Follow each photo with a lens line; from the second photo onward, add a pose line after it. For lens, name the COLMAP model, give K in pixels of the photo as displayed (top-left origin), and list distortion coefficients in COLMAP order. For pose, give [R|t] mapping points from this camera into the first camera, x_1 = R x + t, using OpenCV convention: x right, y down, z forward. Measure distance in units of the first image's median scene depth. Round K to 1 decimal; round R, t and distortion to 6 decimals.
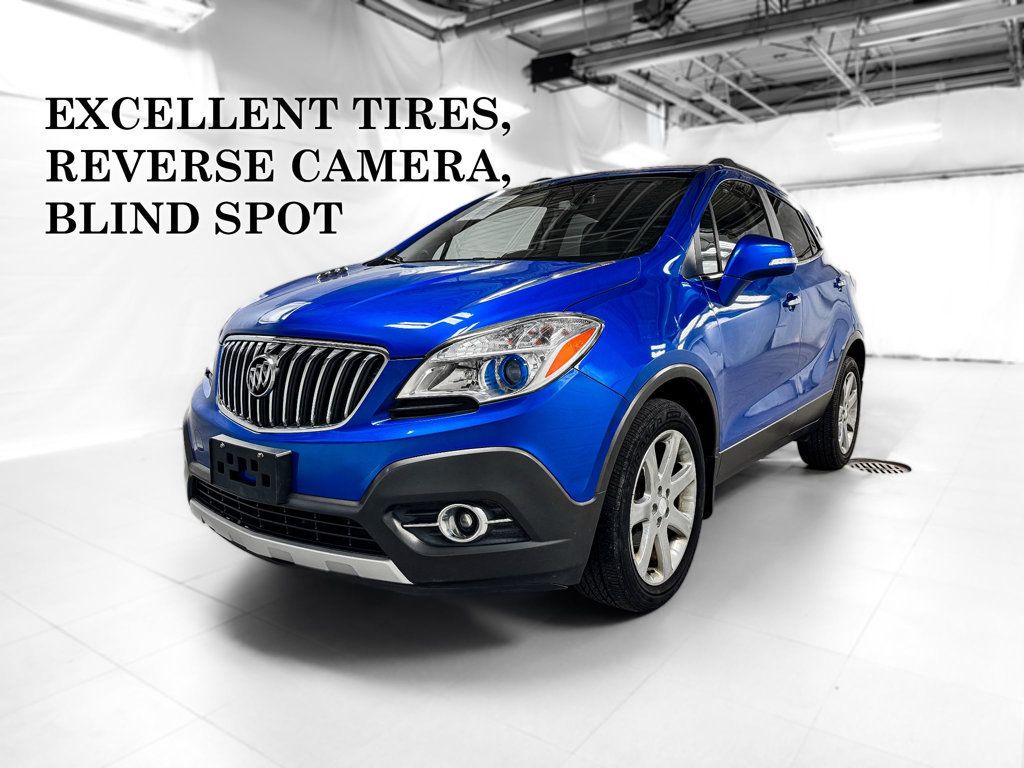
lens RADIAL K [[729.2, 0, 513.1], [0, 729.2, 386.9], [0, 0, 1]] dist [0.022468, -0.016162]
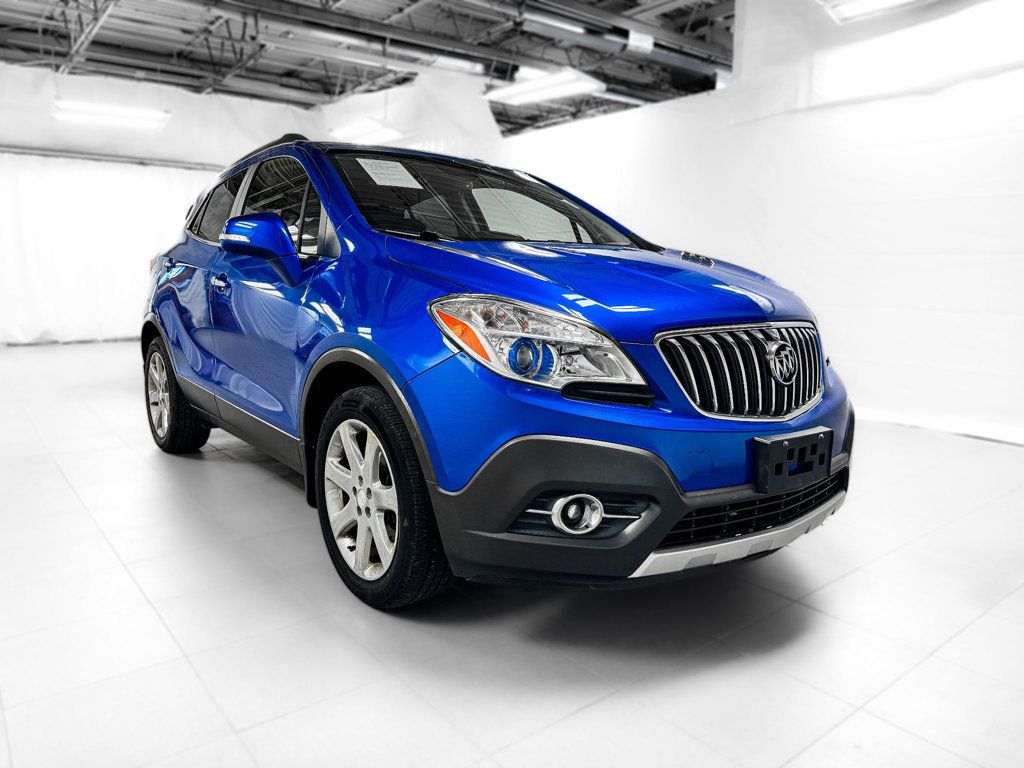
lens RADIAL K [[729.2, 0, 507.4], [0, 729.2, 380.0], [0, 0, 1]] dist [0.022468, -0.016162]
pose [[0.304991, -0.132627, 0.943075, -0.281729], [0.118133, 0.987876, 0.100724, -0.027453], [-0.945000, 0.080688, 0.316961, 0.213580]]
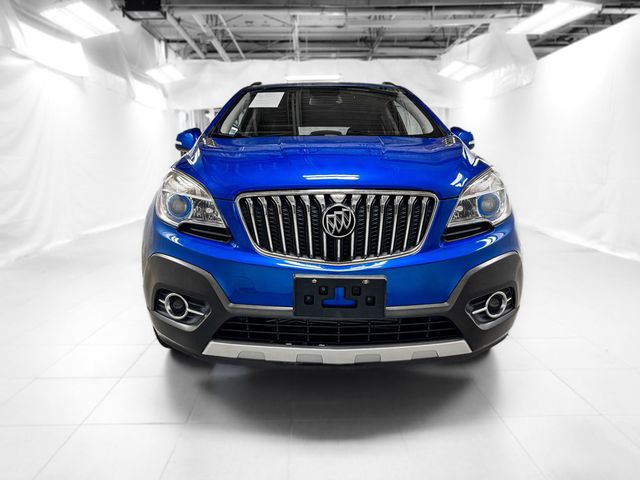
lens RADIAL K [[455.8, 0, 318.4], [0, 455.8, 241.1], [0, 0, 1]] dist [0.022468, -0.016162]
pose [[0.806098, -0.099782, 0.583310, -0.169648], [0.083870, 0.994996, 0.054303, -0.005252], [-0.585809, 0.005149, 0.810433, 0.081062]]
